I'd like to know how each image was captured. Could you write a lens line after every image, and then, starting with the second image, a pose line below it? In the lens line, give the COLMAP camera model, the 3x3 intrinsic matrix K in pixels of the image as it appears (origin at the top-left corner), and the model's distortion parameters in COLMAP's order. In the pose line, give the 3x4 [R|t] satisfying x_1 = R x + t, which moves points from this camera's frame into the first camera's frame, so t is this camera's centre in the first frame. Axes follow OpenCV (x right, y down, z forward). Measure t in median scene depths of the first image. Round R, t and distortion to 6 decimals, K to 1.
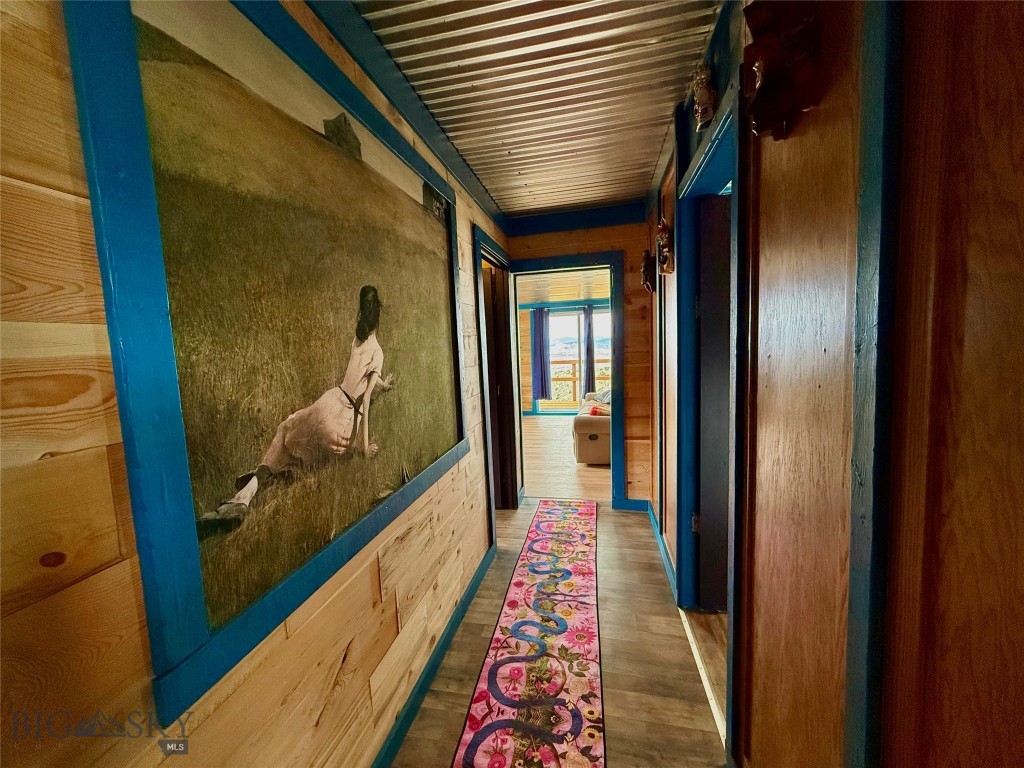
lens RADIAL K [[409.5, 0, 510.7], [0, 409.5, 382.3], [0, 0, 1]] dist [0.001048, 0.000059]
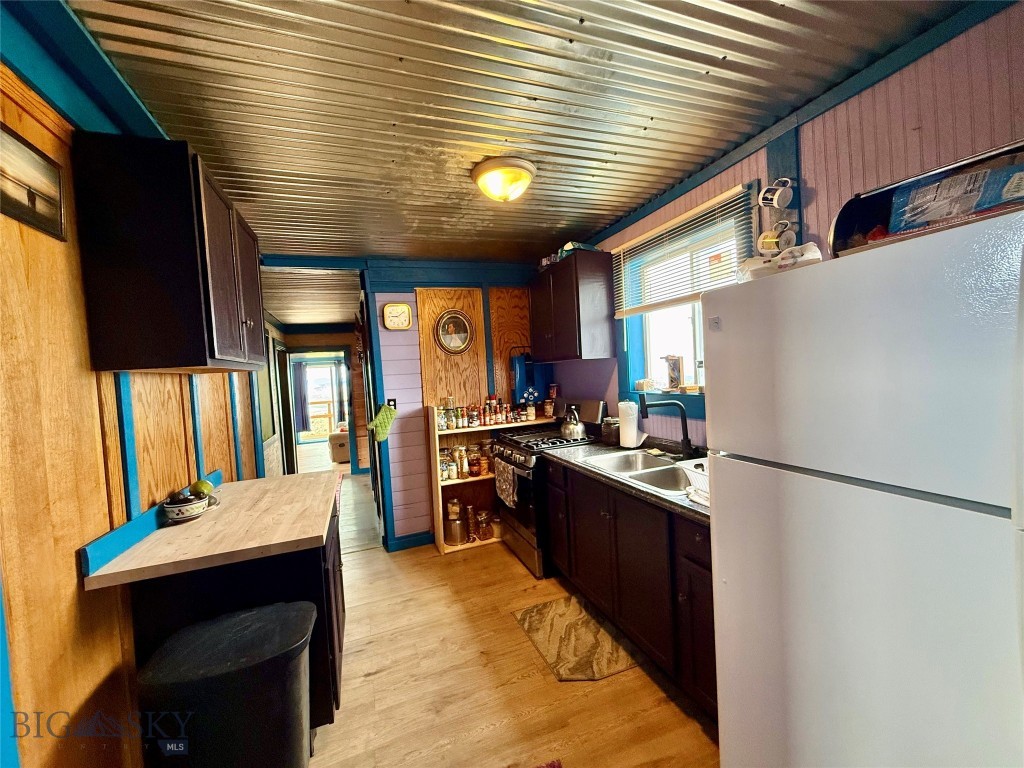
lens RADIAL K [[409.5, 0, 510.7], [0, 409.5, 382.3], [0, 0, 1]] dist [0.001048, 0.000059]
pose [[0.843079, -0.024967, 0.537211, -0.109362], [0.076593, 0.994313, -0.073992, 0.055747], [-0.532308, 0.103528, 0.840196, -0.806980]]
